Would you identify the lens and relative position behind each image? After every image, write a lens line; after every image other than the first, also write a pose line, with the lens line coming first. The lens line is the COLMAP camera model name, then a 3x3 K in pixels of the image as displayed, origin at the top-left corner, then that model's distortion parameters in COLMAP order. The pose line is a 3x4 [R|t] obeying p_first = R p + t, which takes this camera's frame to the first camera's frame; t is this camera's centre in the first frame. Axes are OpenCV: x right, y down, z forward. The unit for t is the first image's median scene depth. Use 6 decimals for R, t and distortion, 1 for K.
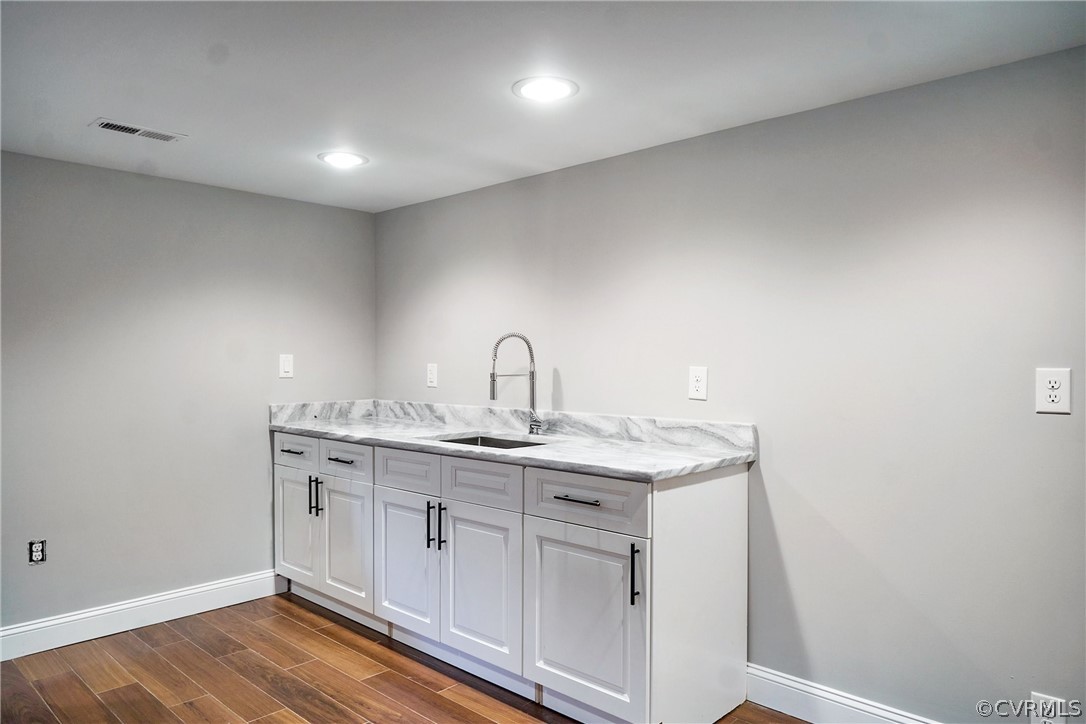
lens RADIAL K [[731.1, 0, 543.4], [0, 731.1, 361.4], [0, 0, 1]] dist [-0.005244, 0.000195]
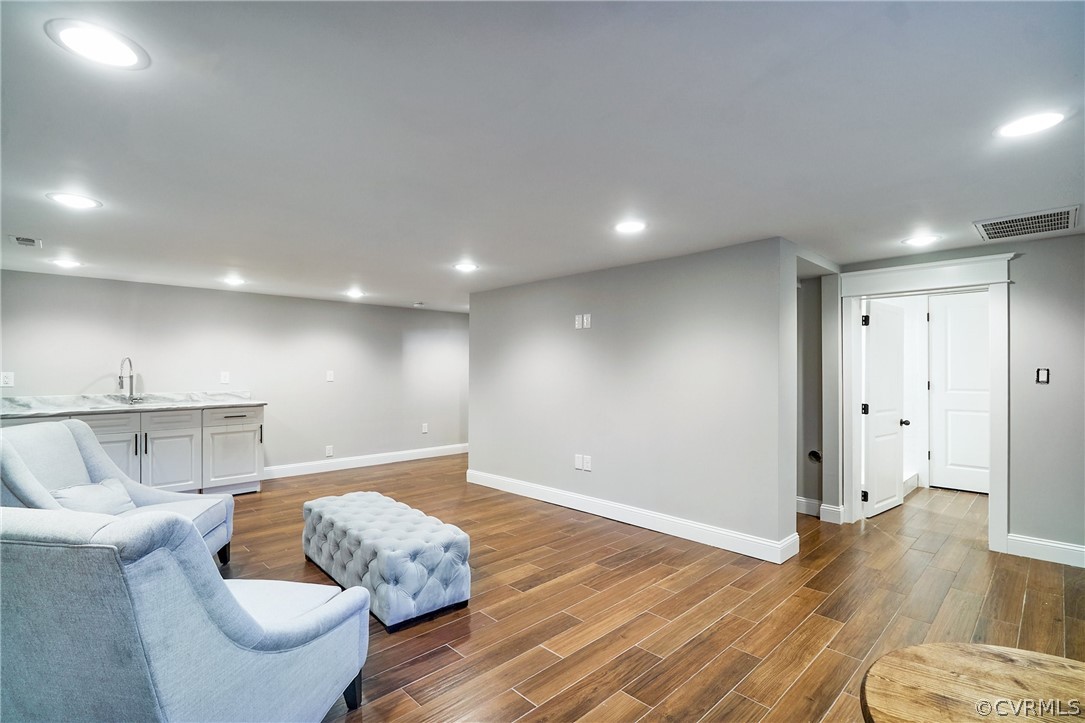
lens RADIAL K [[510.0, 0, 543.5], [0, 510.0, 363.9], [0, 0, 1]] dist [-0.022412, 0.000243]
pose [[0.037438, 0.007159, 0.999273, -1.353854], [0.001598, 0.999973, -0.007224, -0.006306], [-0.999298, 0.001868, 0.037426, -0.236979]]
